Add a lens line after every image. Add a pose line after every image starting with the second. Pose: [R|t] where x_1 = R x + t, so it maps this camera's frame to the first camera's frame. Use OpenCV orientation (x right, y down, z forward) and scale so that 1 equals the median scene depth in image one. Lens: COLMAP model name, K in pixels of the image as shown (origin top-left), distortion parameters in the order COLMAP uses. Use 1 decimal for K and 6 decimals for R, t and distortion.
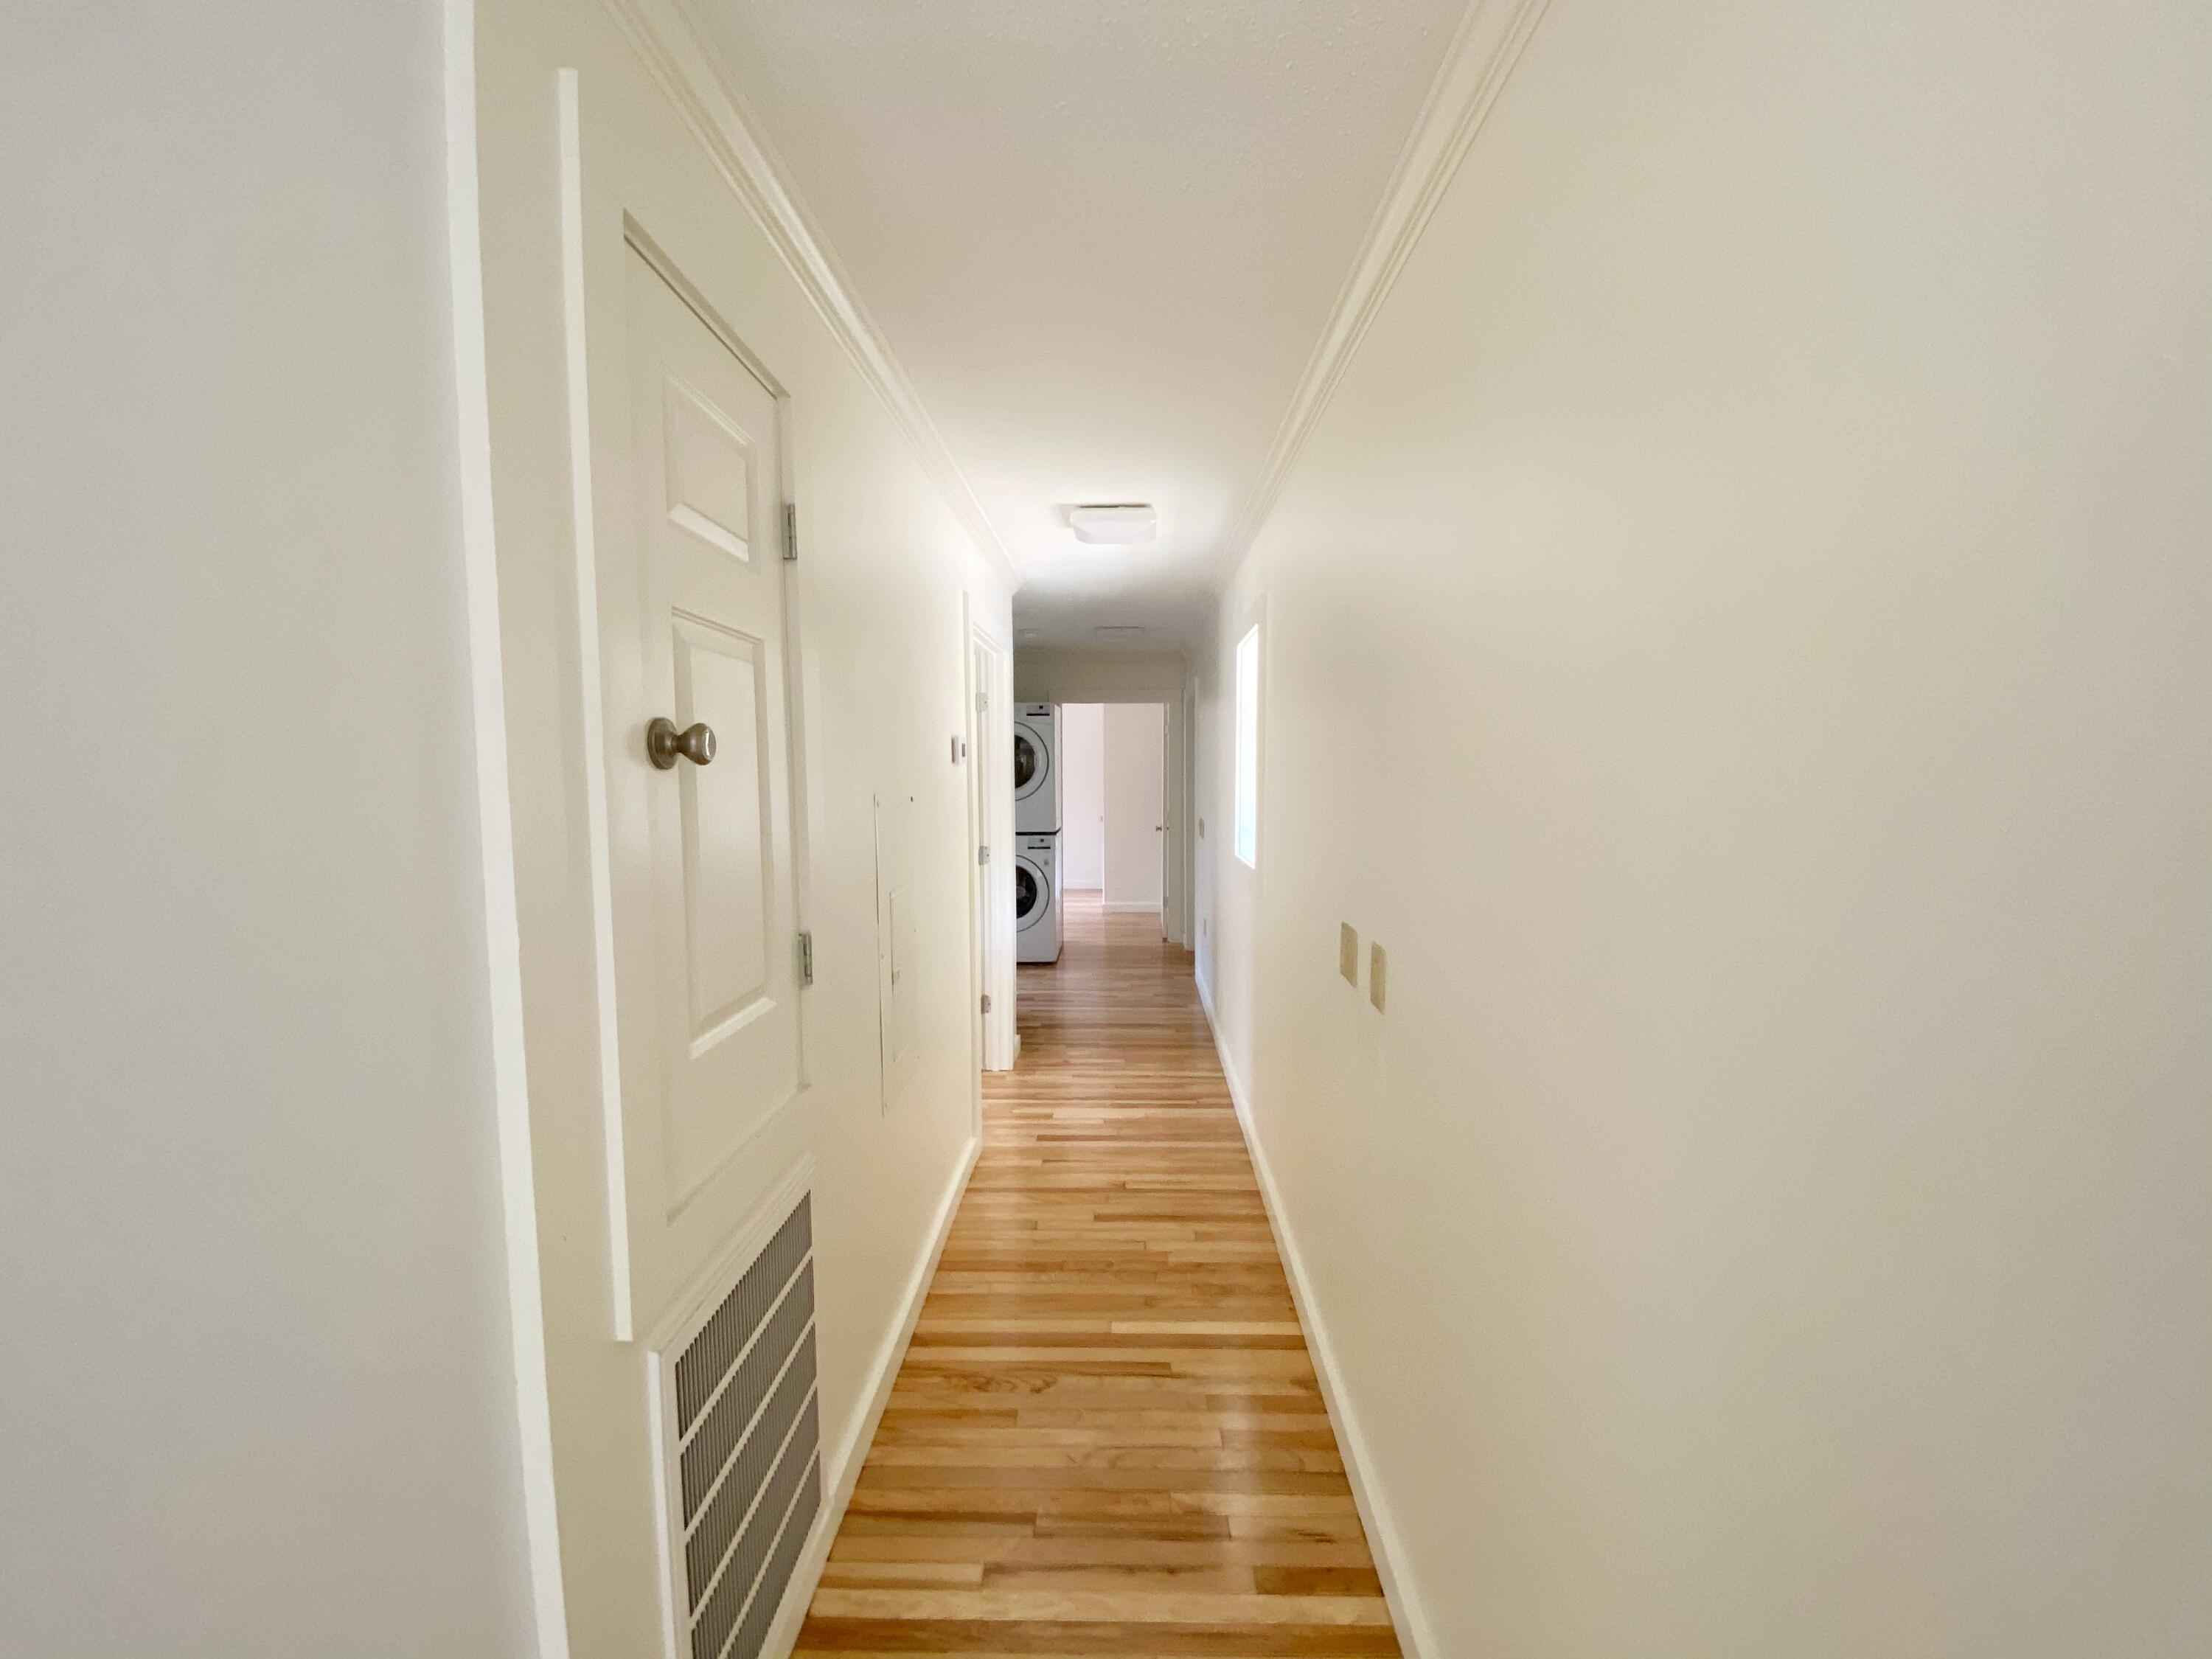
lens RADIAL K [[899.1, 0, 1103.0], [0, 899.1, 835.0], [0, 0, 1]] dist [0.008806, -0.006438]
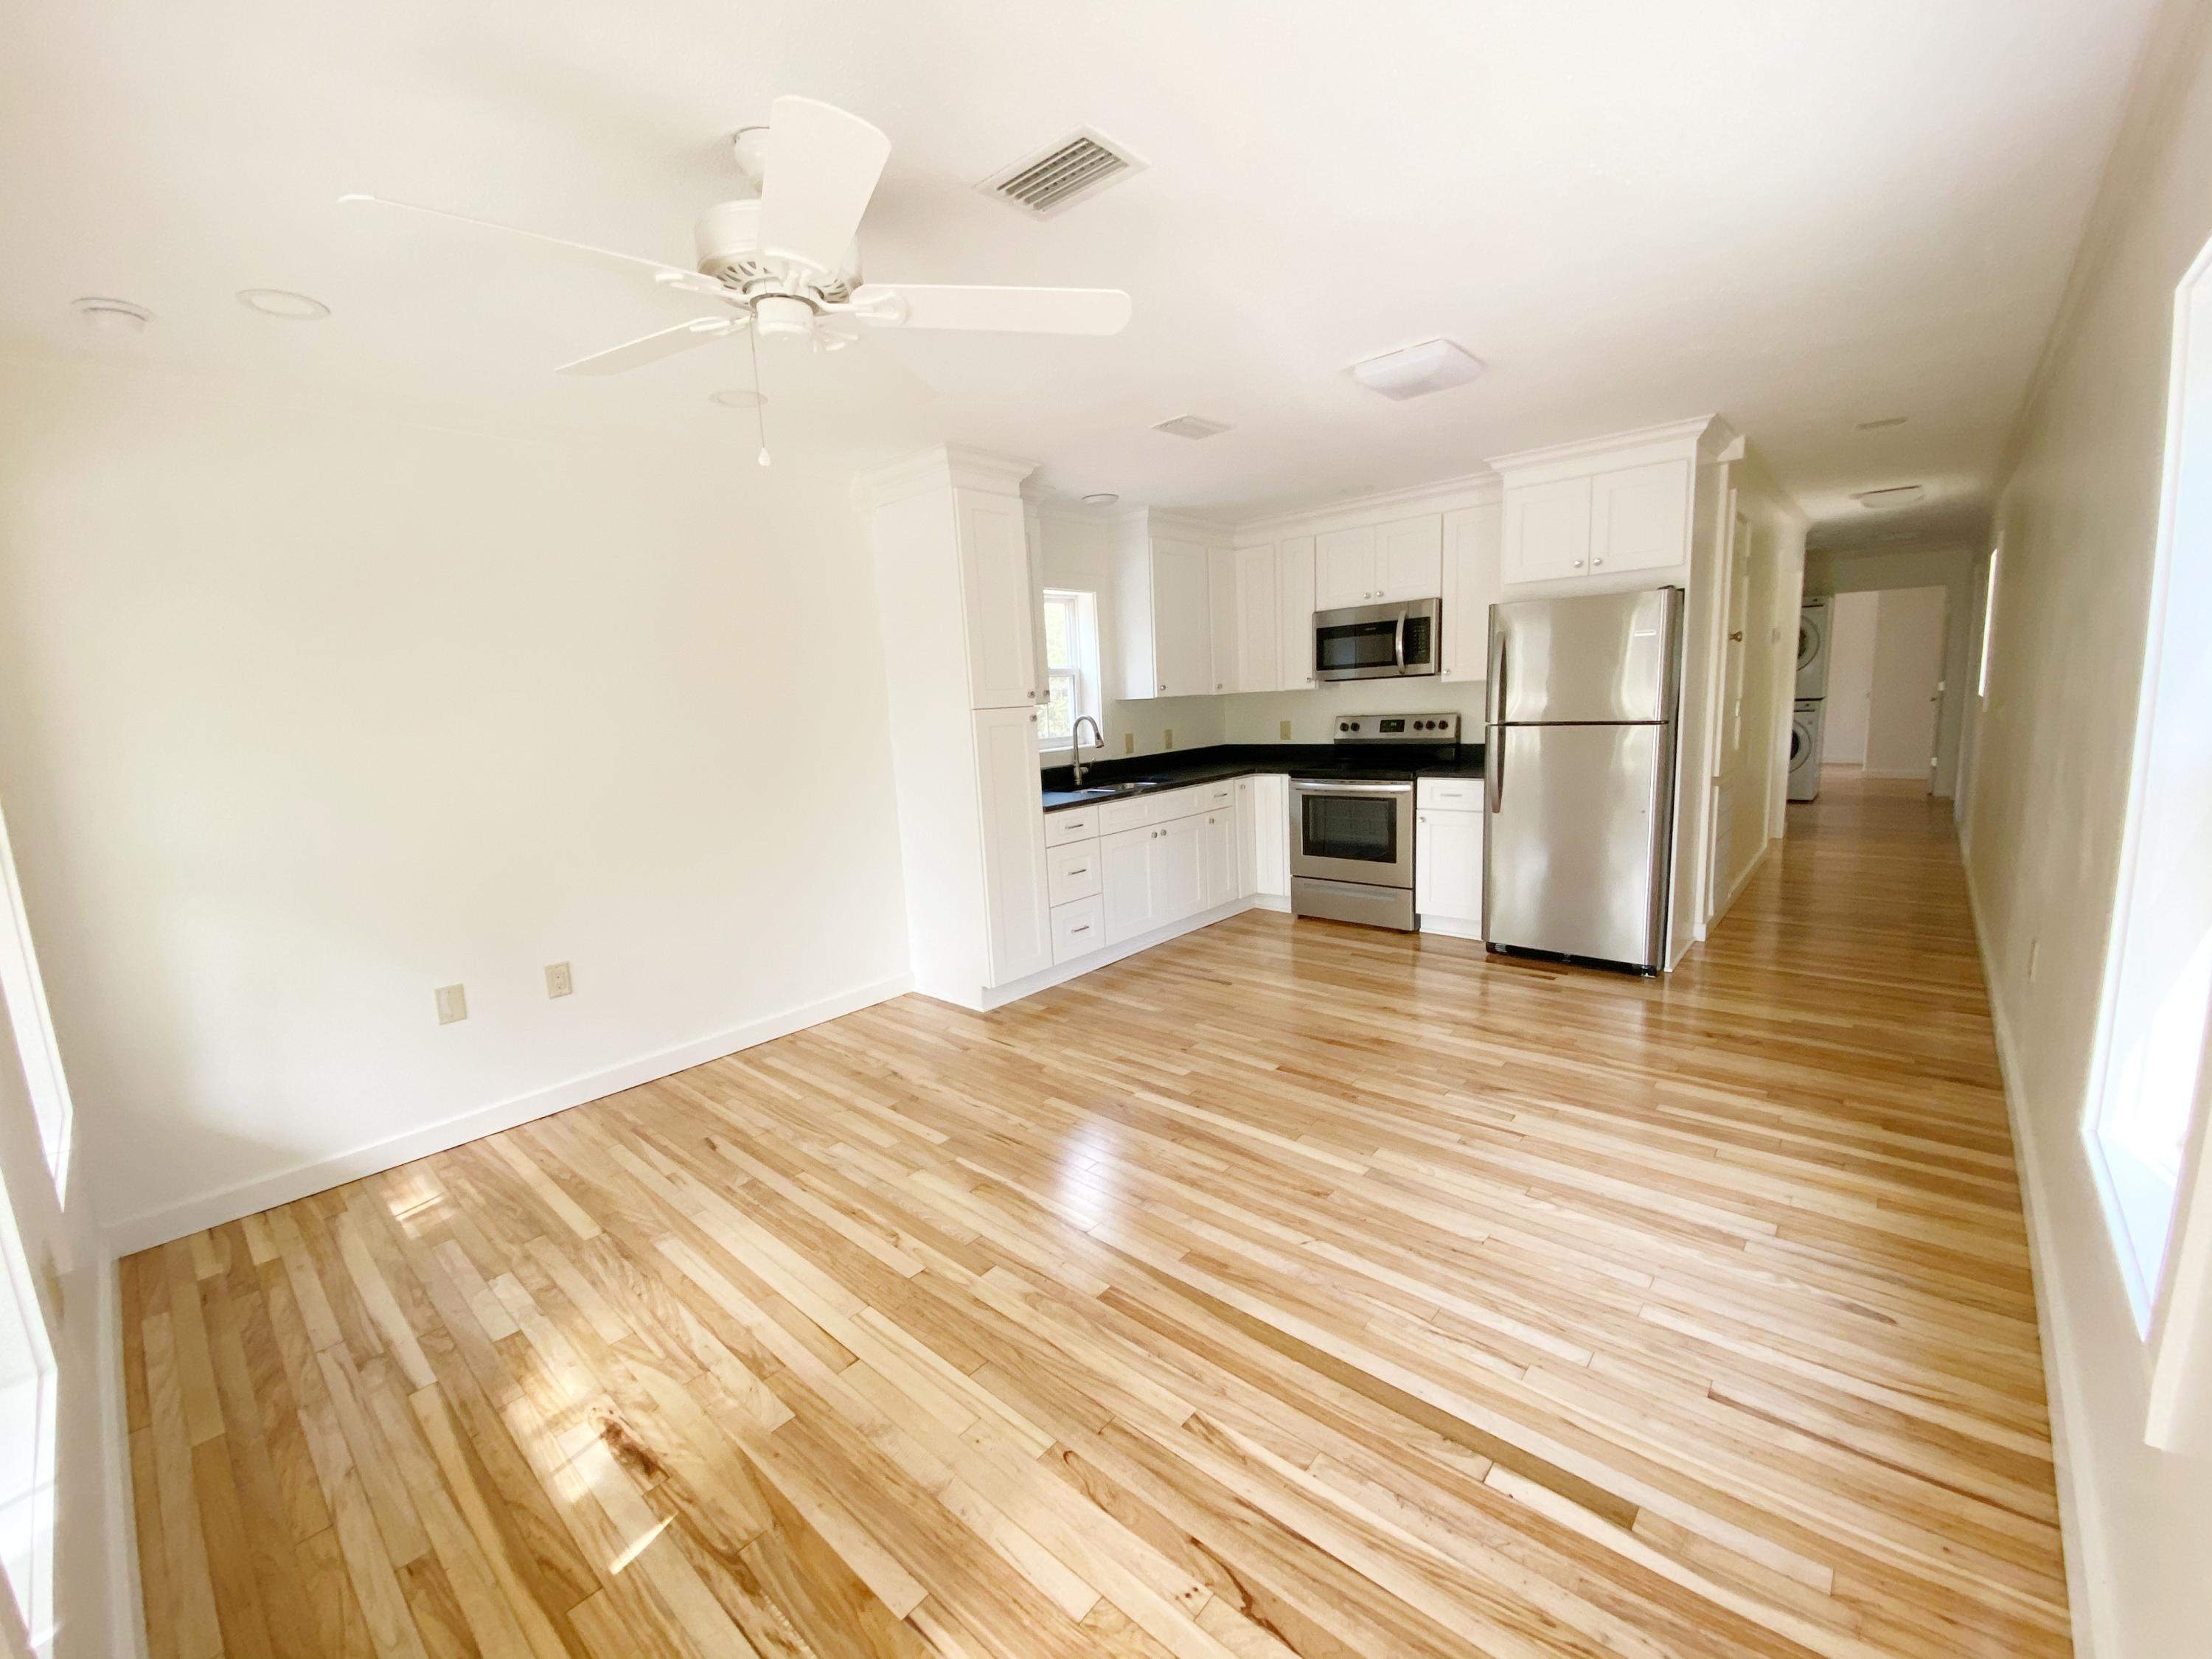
lens RADIAL K [[899.1, 0, 1093.8], [0, 899.1, 836.8], [0, 0, 1]] dist [0.008806, -0.006438]
pose [[0.756761, 0.066381, -0.650313, 0.013072], [-0.004958, 0.995385, 0.095835, 0.075766], [0.653673, -0.069300, 0.753597, -0.683099]]
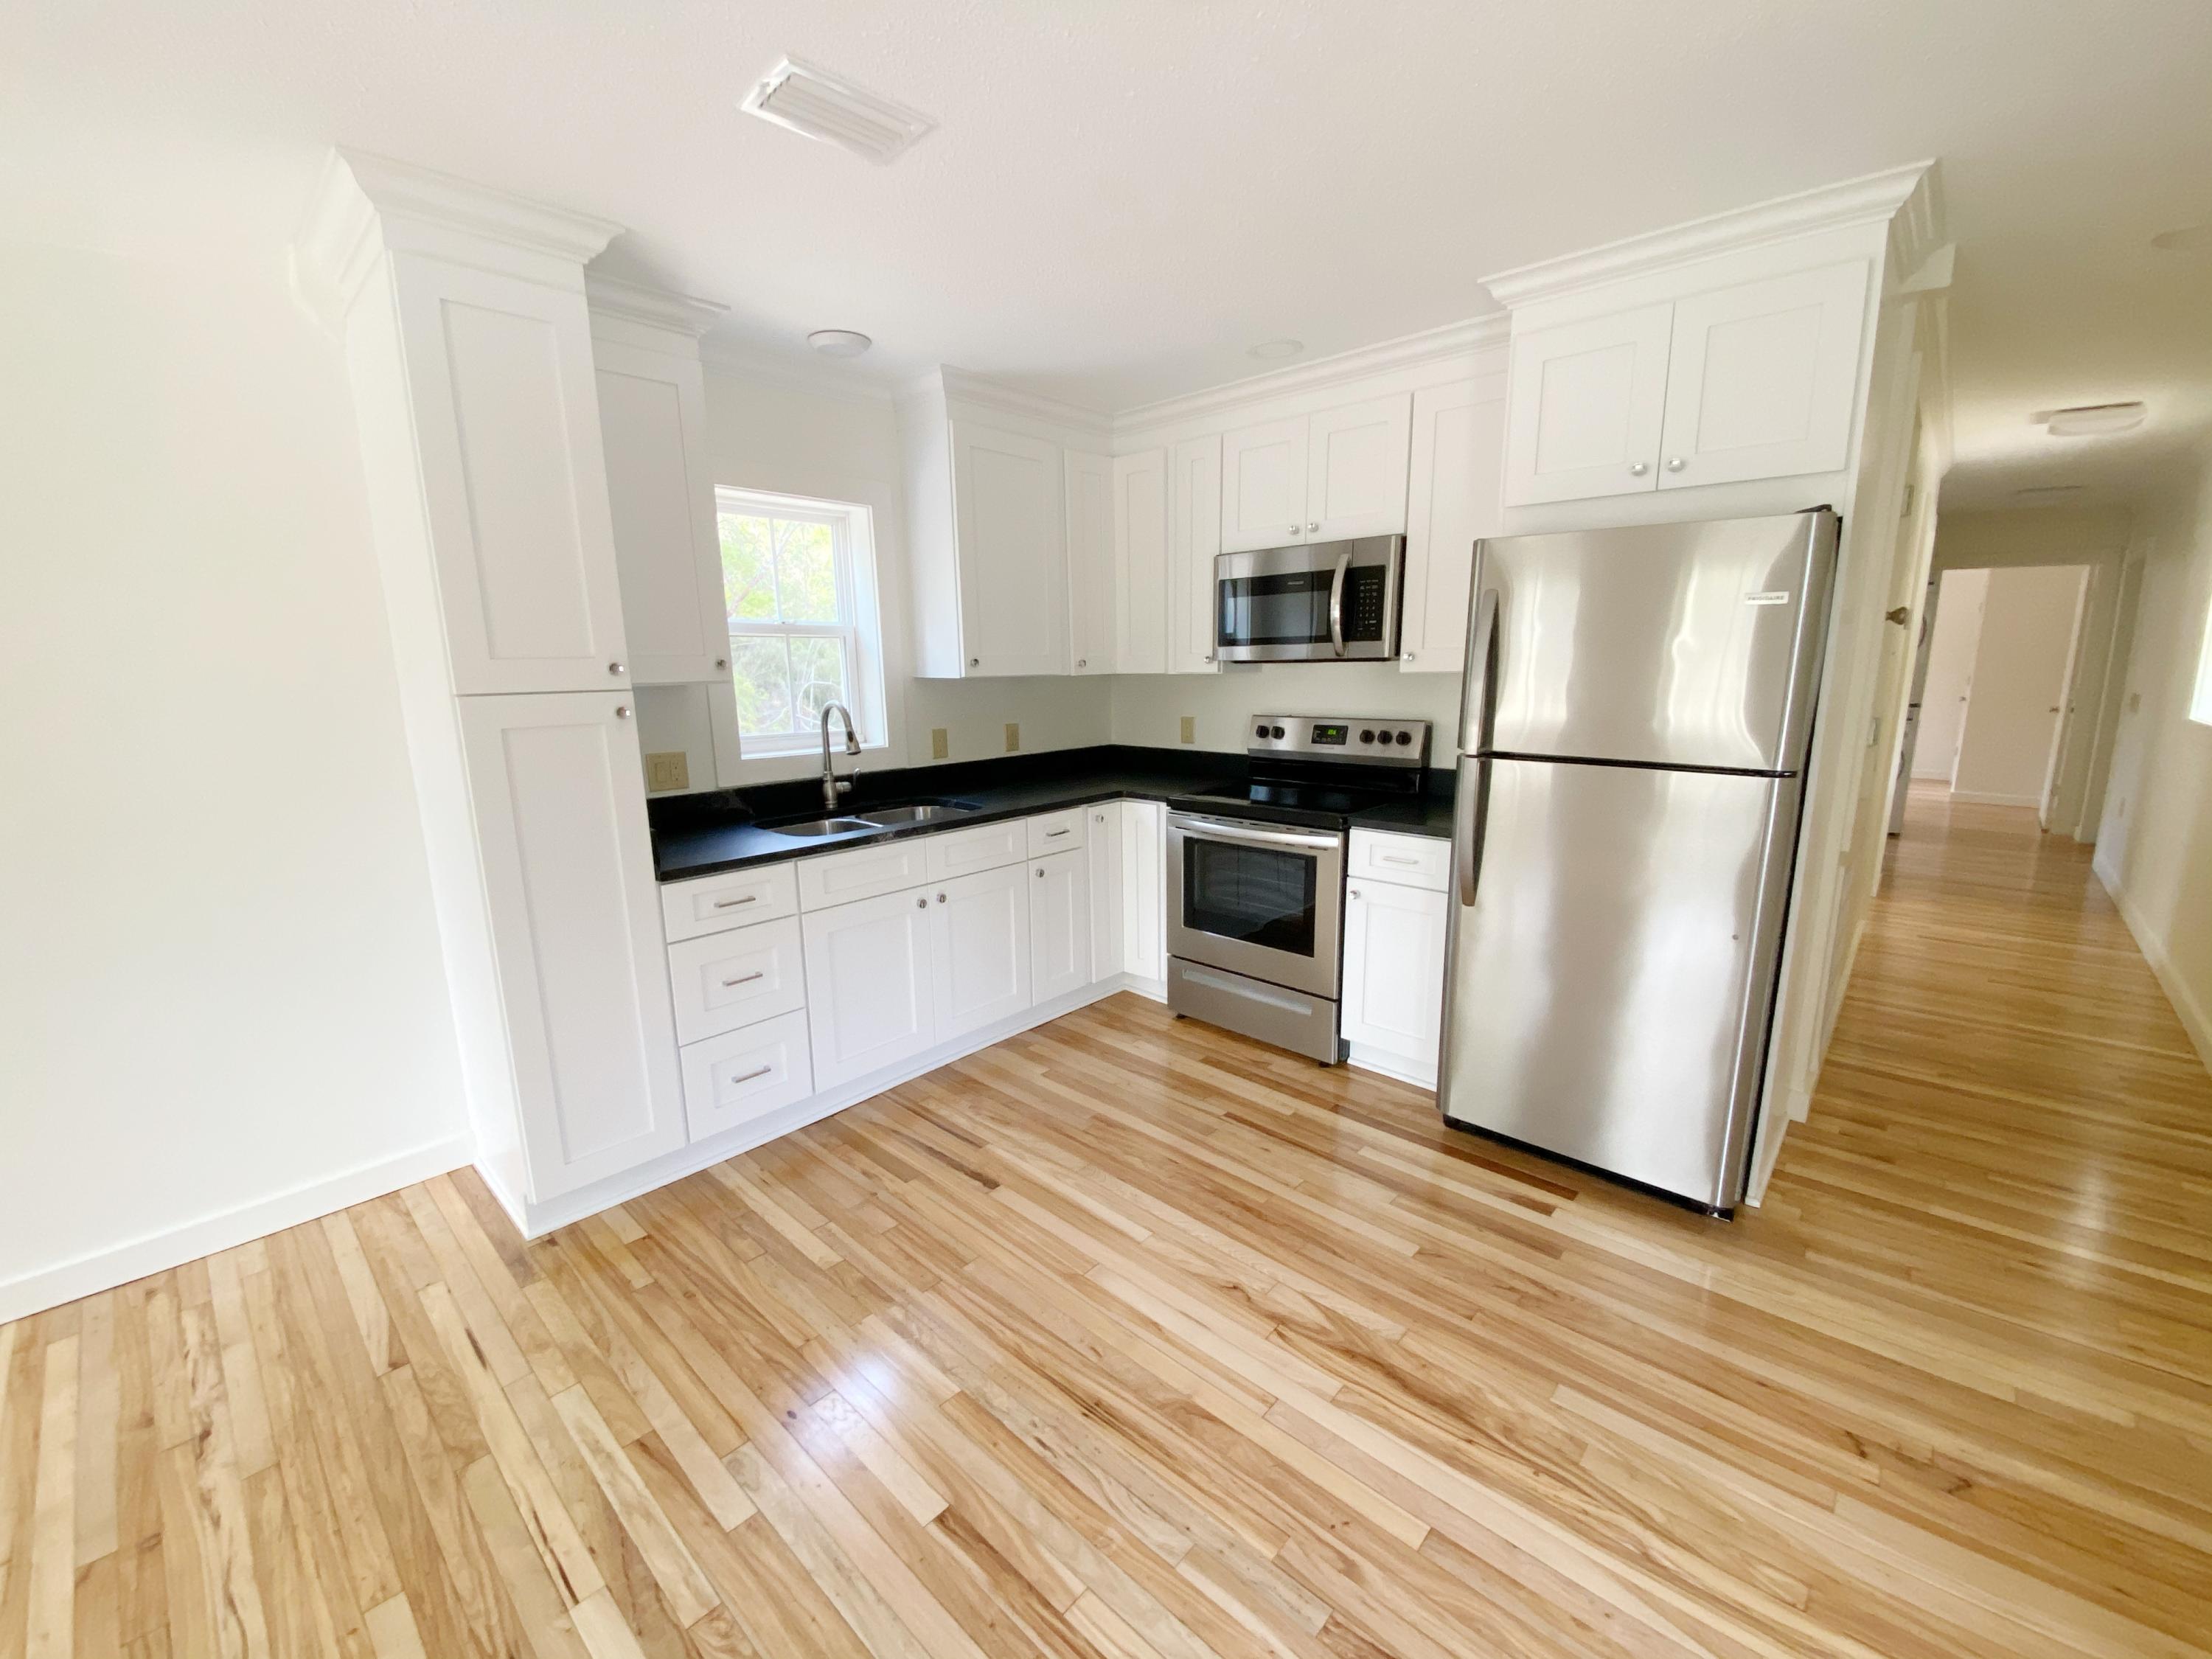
lens RADIAL K [[899.1, 0, 1113.0], [0, 899.1, 829.7], [0, 0, 1]] dist [0.008806, -0.006438]
pose [[0.754659, 0.118369, -0.645351, -0.066469], [-0.043979, 0.990506, 0.130248, 0.044157], [0.654641, -0.069911, 0.752700, -0.370684]]
